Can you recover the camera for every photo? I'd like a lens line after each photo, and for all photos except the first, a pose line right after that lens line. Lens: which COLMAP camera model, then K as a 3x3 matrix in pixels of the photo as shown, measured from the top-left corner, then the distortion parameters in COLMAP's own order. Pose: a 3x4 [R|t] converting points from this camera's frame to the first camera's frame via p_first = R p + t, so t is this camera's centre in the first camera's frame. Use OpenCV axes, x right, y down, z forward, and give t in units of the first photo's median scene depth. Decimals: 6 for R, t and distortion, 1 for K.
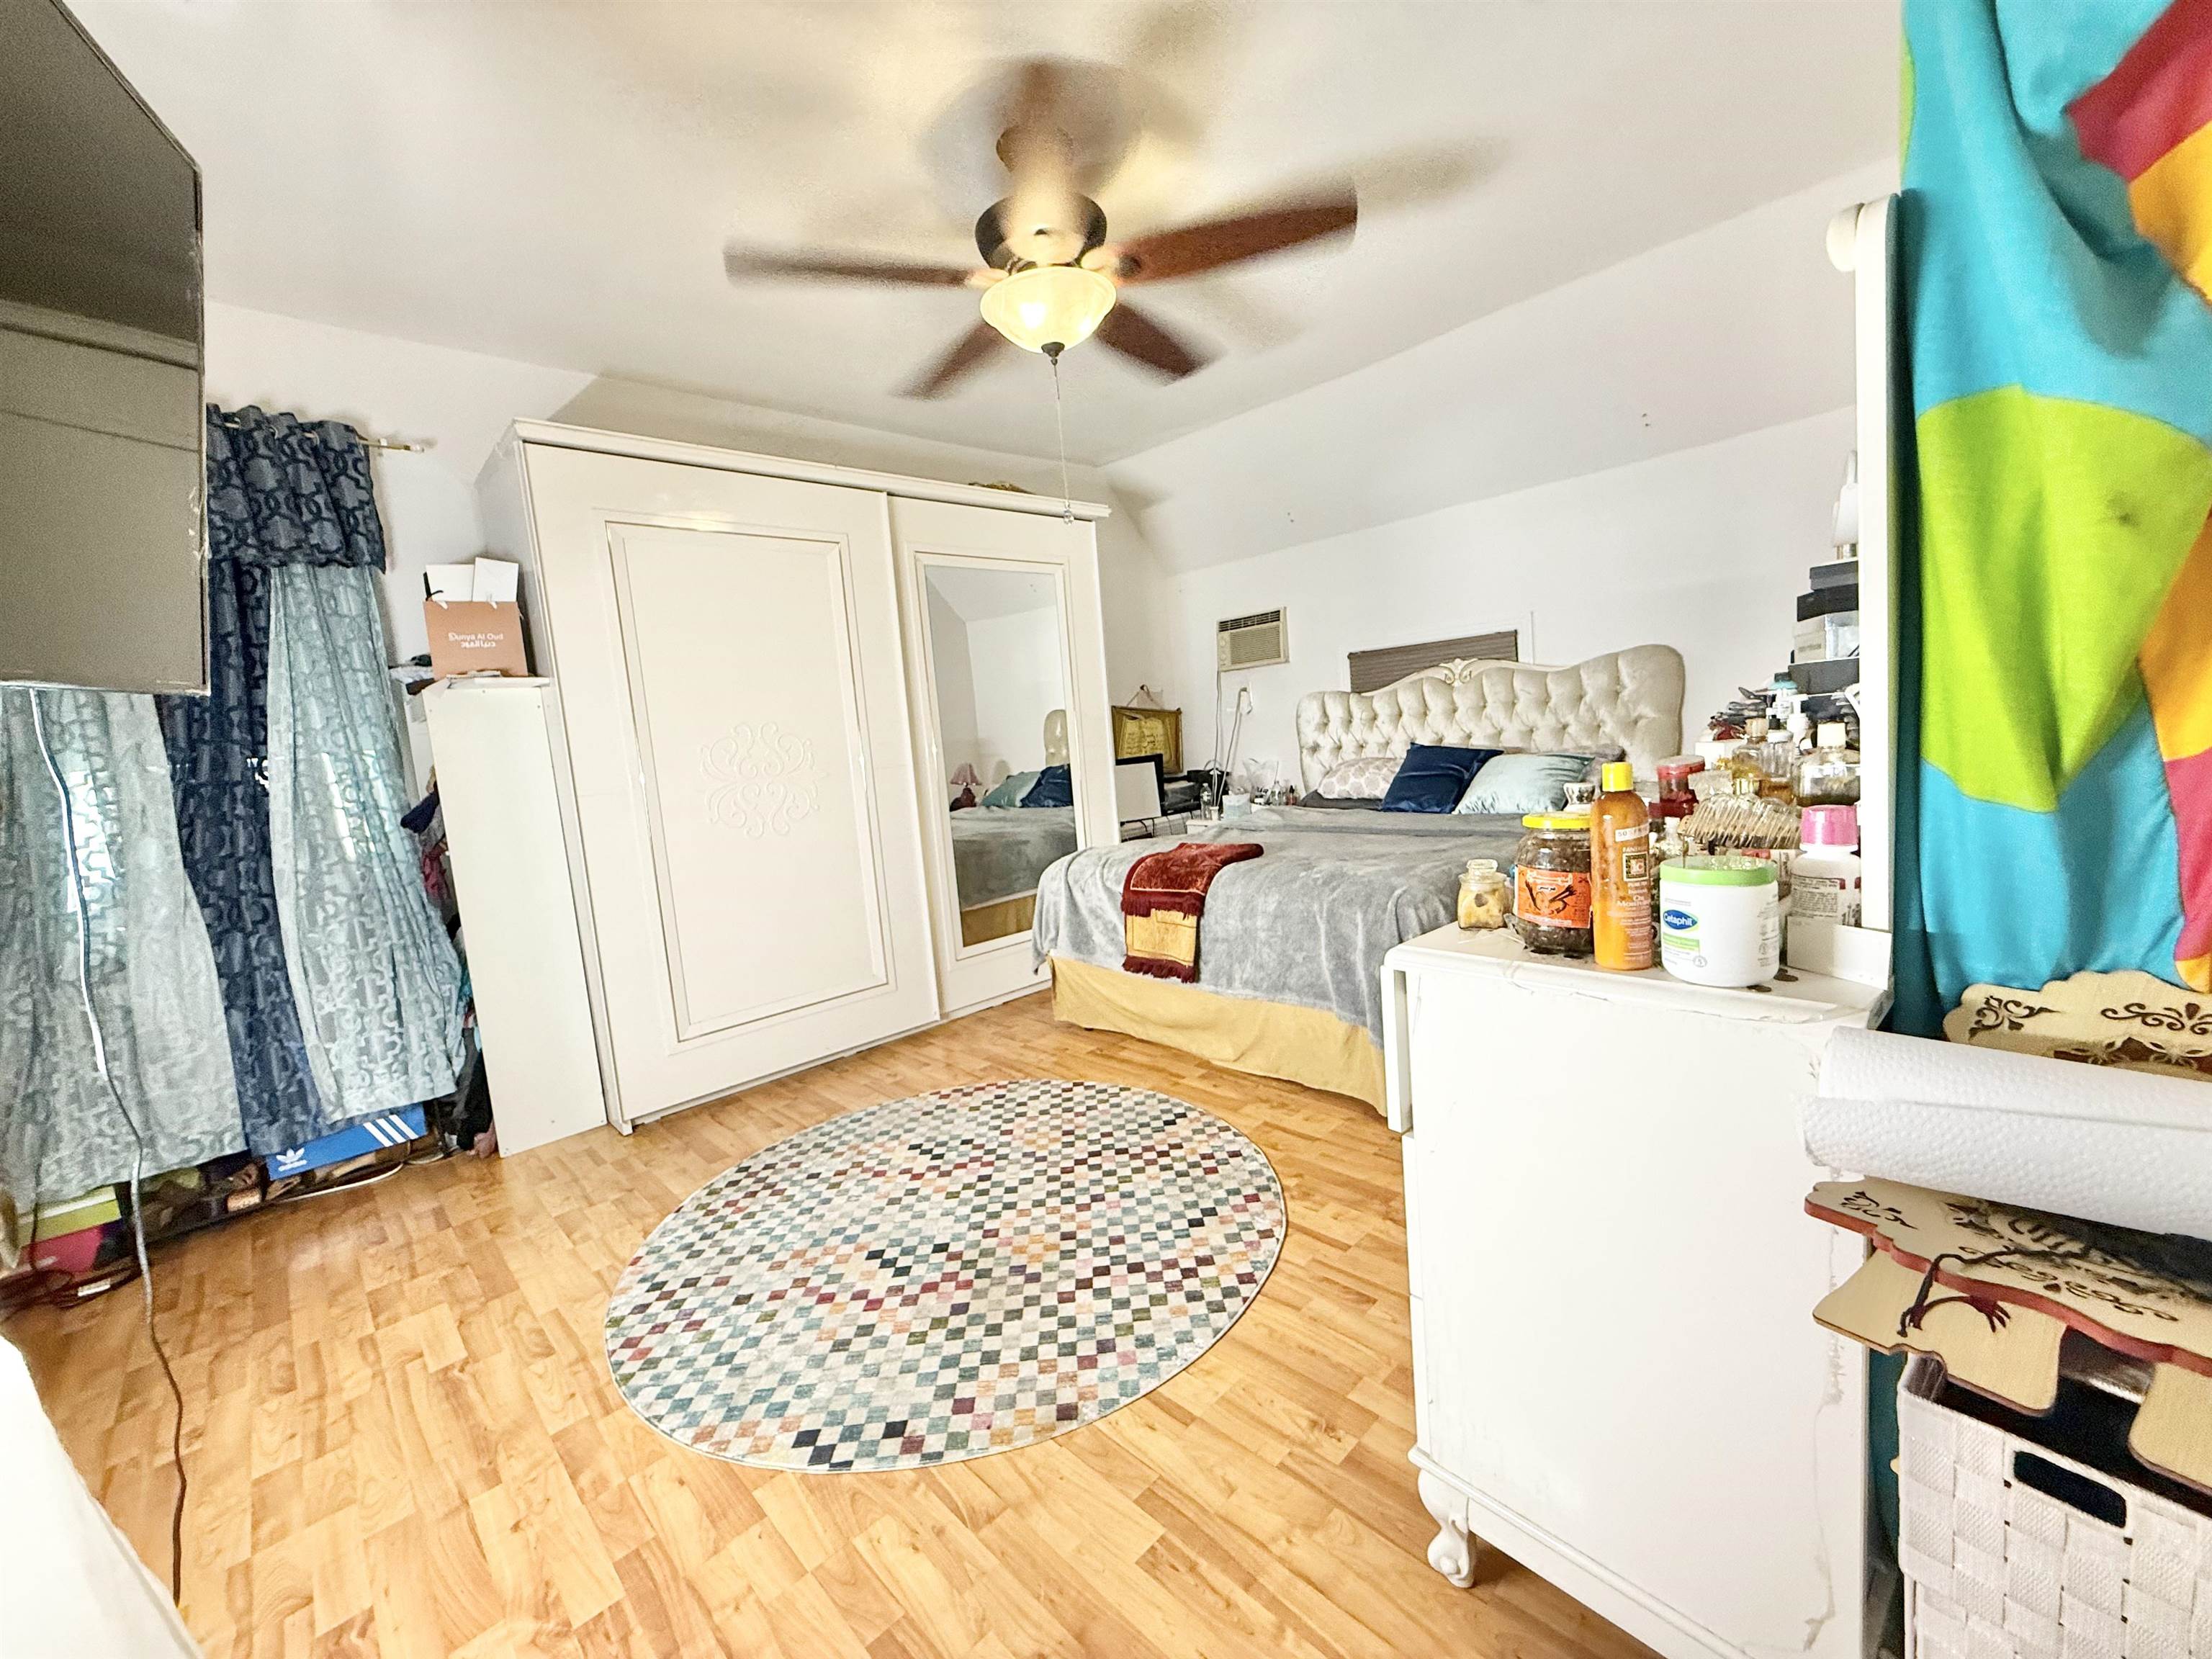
lens RADIAL K [[878.3, 0, 1094.5], [0, 878.3, 823.9], [0, 0, 1]] dist [-0.002099, 0.000704]
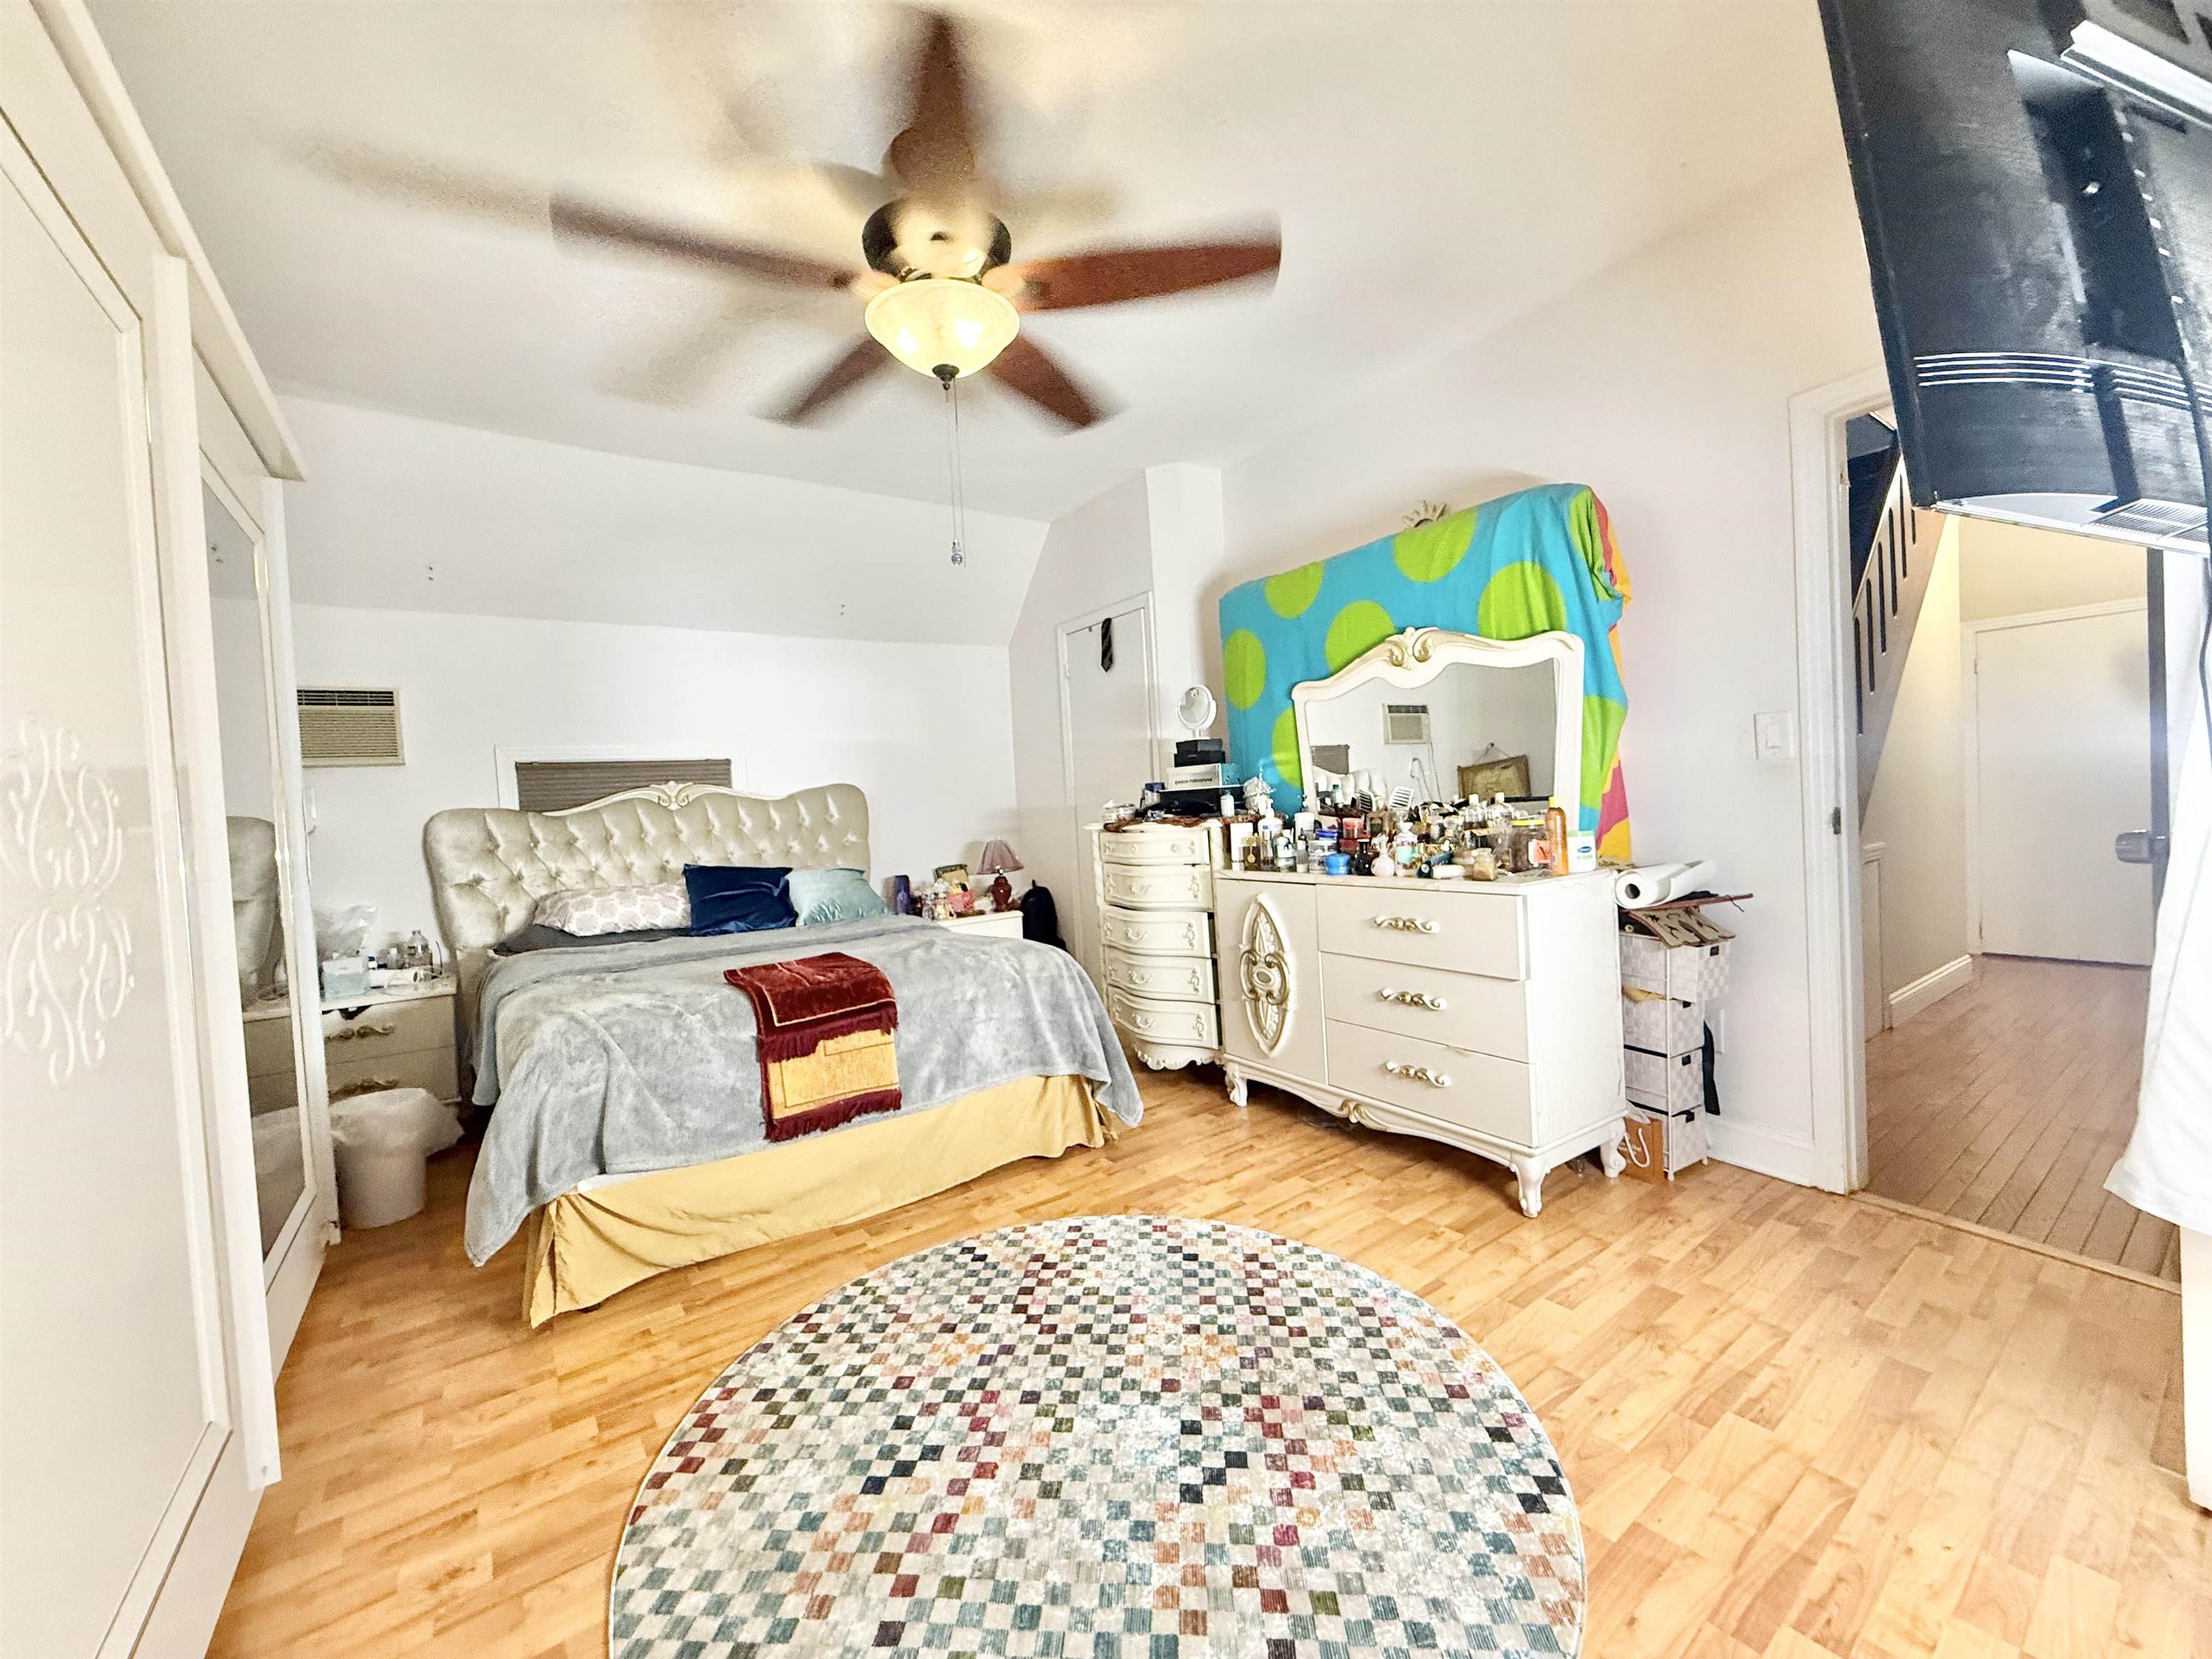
lens RADIAL K [[878.3, 0, 1103.2], [0, 878.3, 828.3], [0, 0, 1]] dist [-0.002099, 0.000704]
pose [[0.139450, 0.051483, 0.988890, -0.785683], [0.149603, 0.986089, -0.072434, 0.004481], [-0.978863, 0.158042, 0.129808, 0.714507]]
